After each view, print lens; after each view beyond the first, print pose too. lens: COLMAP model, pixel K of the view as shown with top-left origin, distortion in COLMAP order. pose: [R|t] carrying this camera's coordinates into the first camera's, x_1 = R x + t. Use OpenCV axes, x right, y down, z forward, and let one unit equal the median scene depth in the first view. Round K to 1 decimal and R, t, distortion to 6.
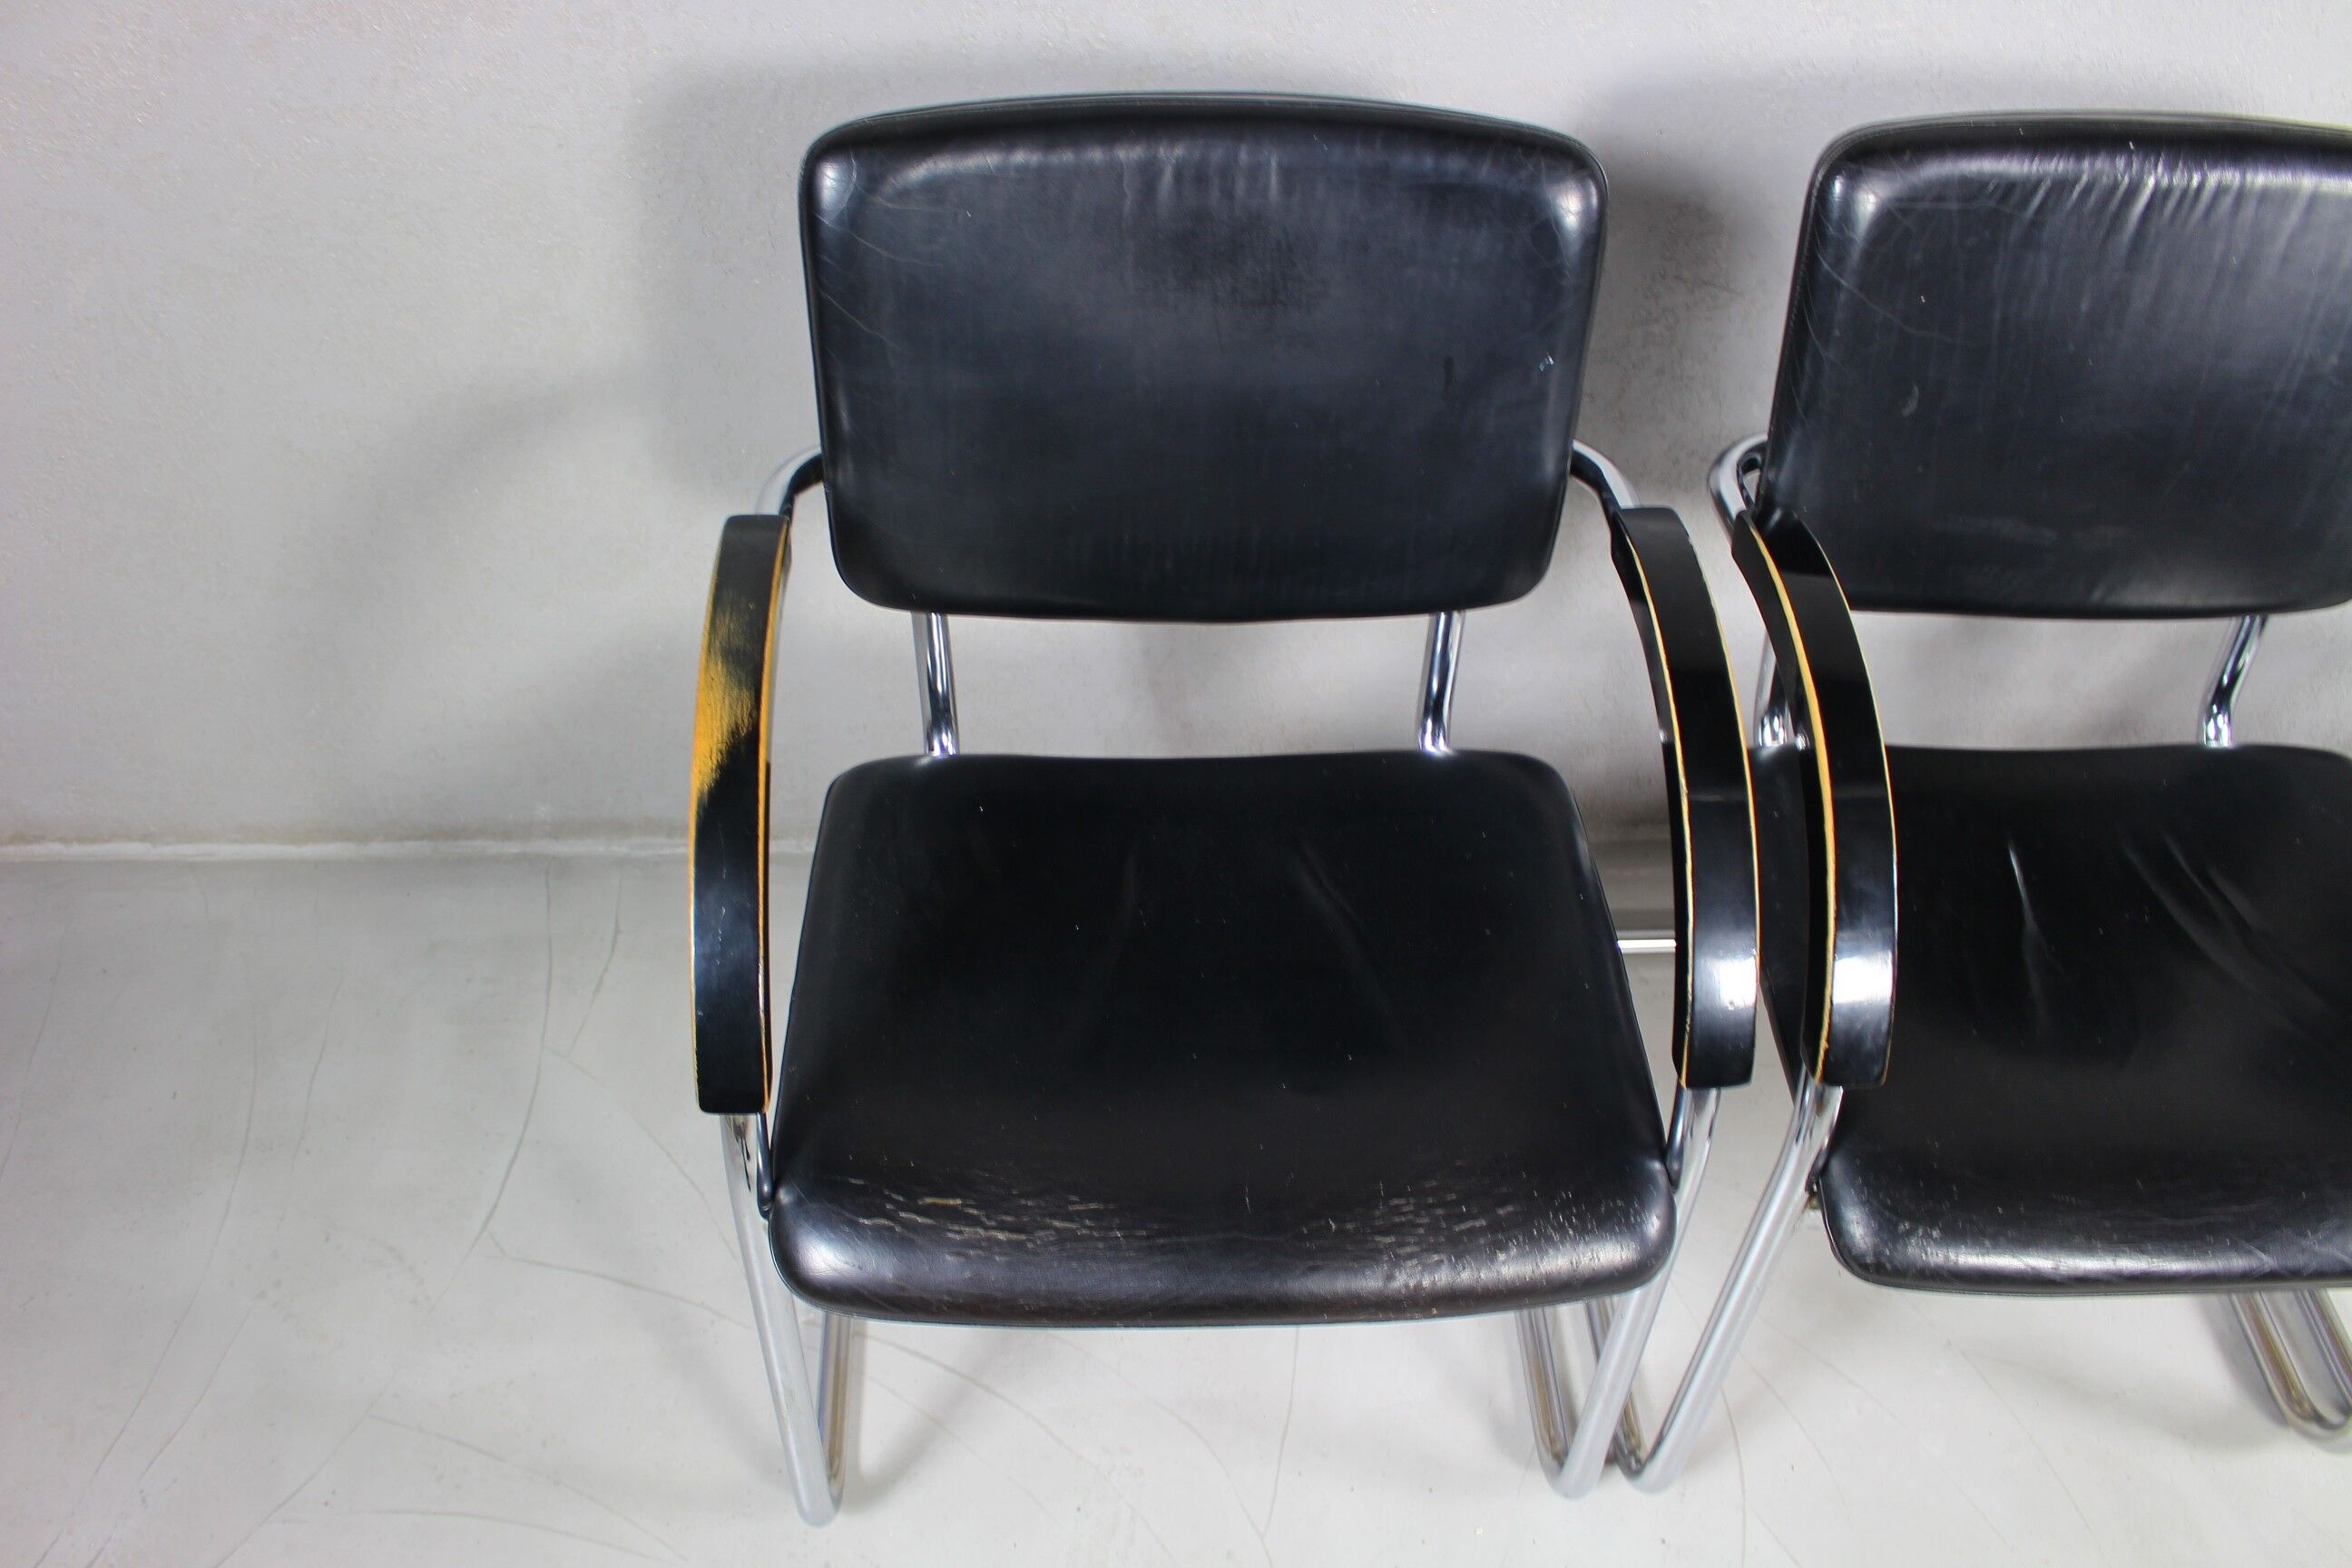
lens RADIAL K [[1943.0, 0, 1179.5], [0, 1943.0, 796.0], [0, 0, 1]] dist [-0.158921, 0.131464]
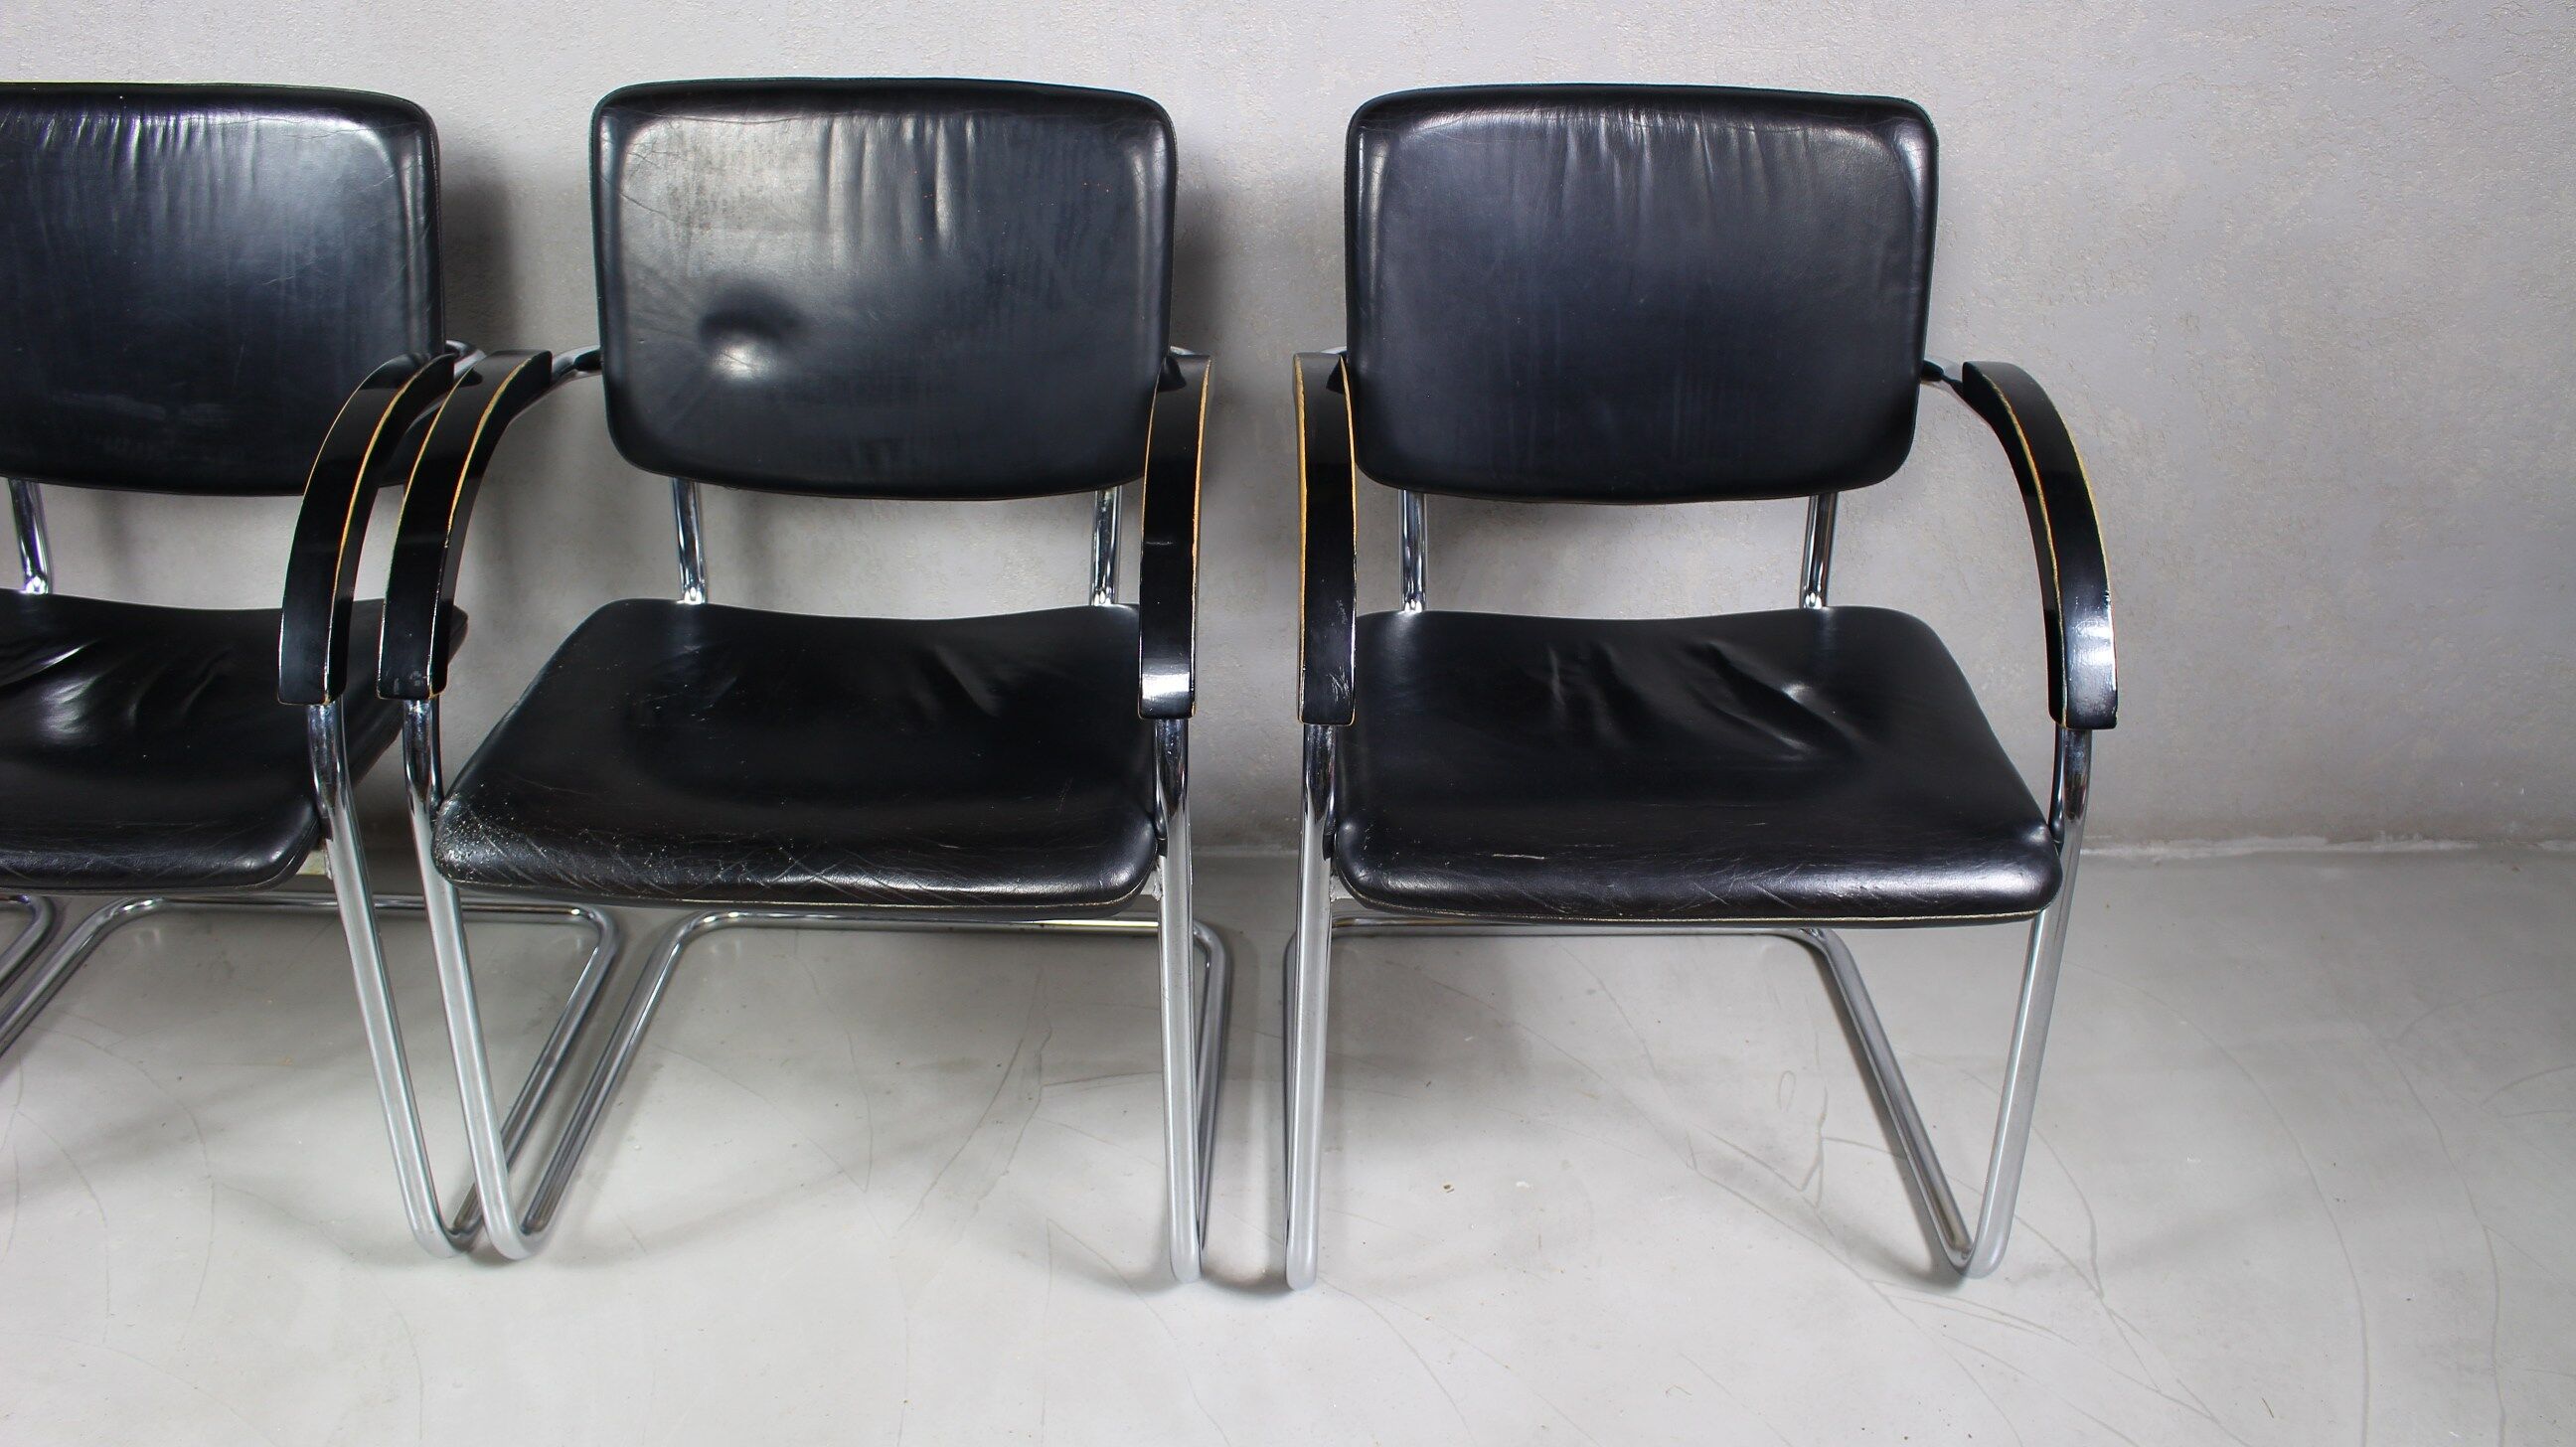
lens RADIAL K [[2127.5, 0, 1293.7], [0, 2127.5, 735.9], [0, 0, 1]] dist [-0.154839, 0.123699]
pose [[0.998534, 0.013243, -0.052490, 1.176560], [-0.028994, 0.949652, -0.311963, 0.430156], [0.045716, 0.313027, 0.948643, -0.178906]]
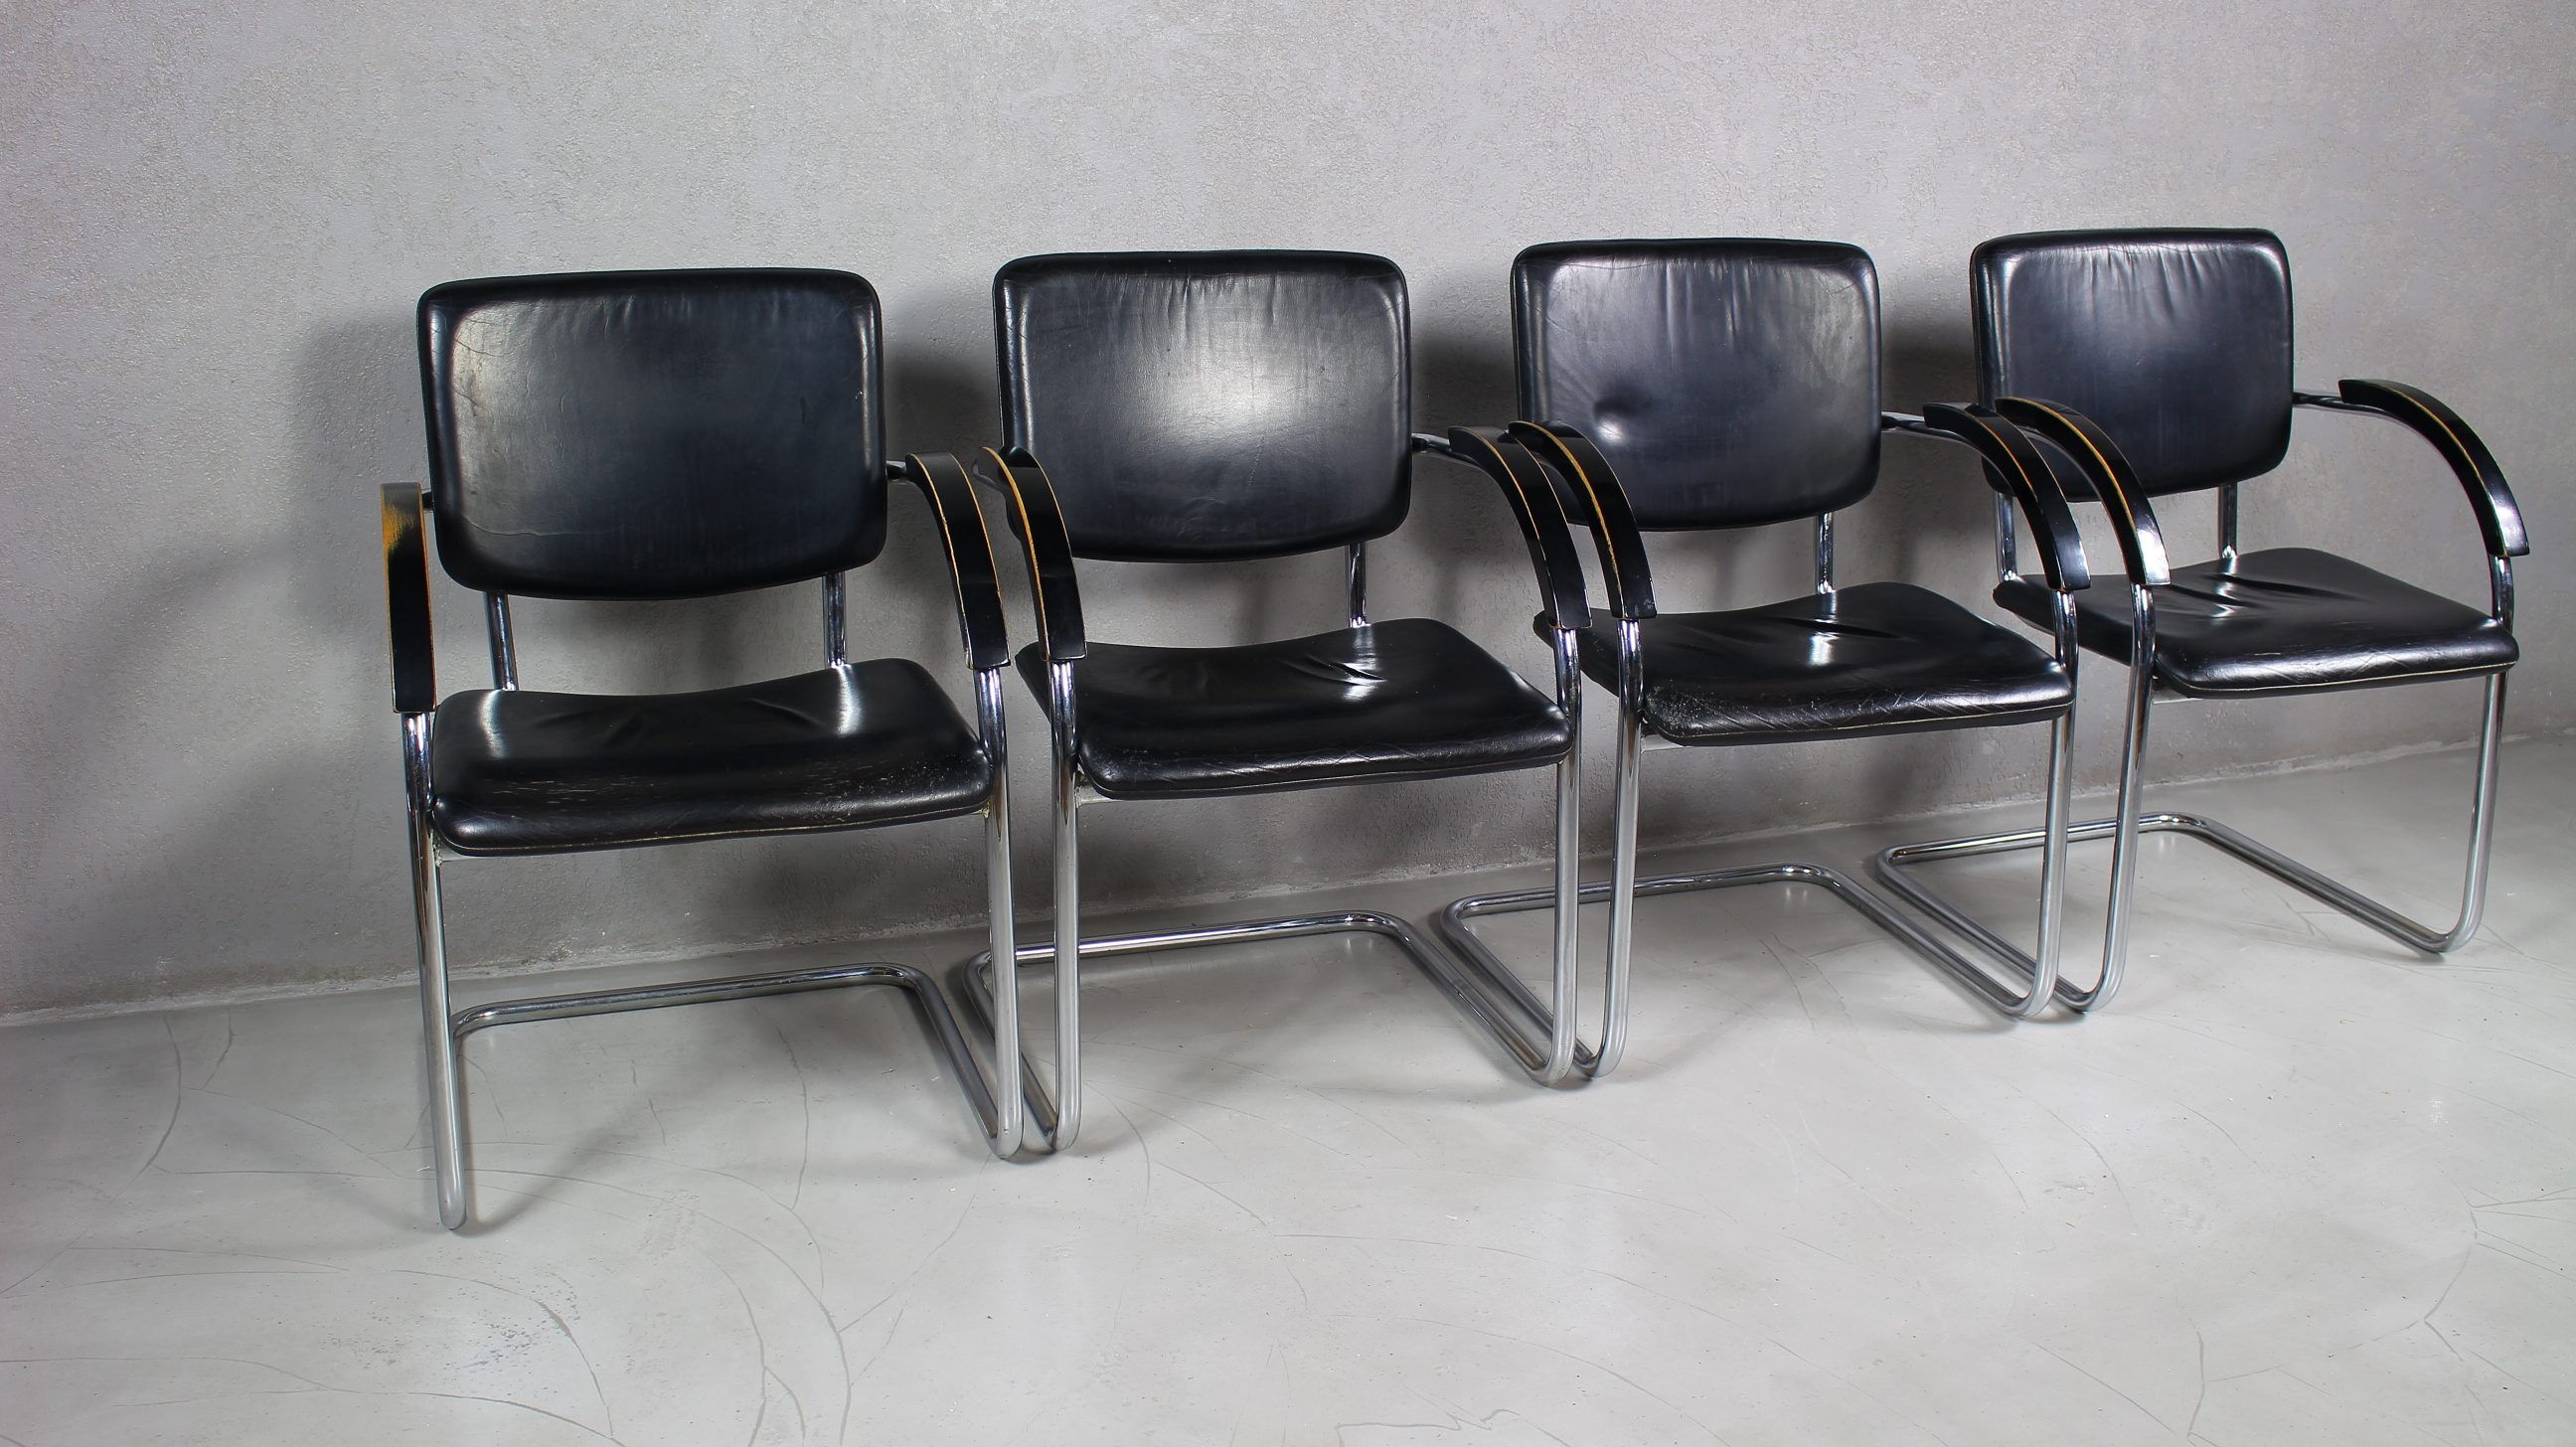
lens RADIAL K [[2590.3, 0, 1288.0], [0, 2590.3, 723.5], [0, 0, 1]] dist [-0.136972, 0.152525]
pose [[0.962775, -0.093376, 0.253663, -0.045209], [0.203581, 0.867836, -0.453228, 0.975343], [-0.177817, 0.487998, 0.854540, -0.766228]]
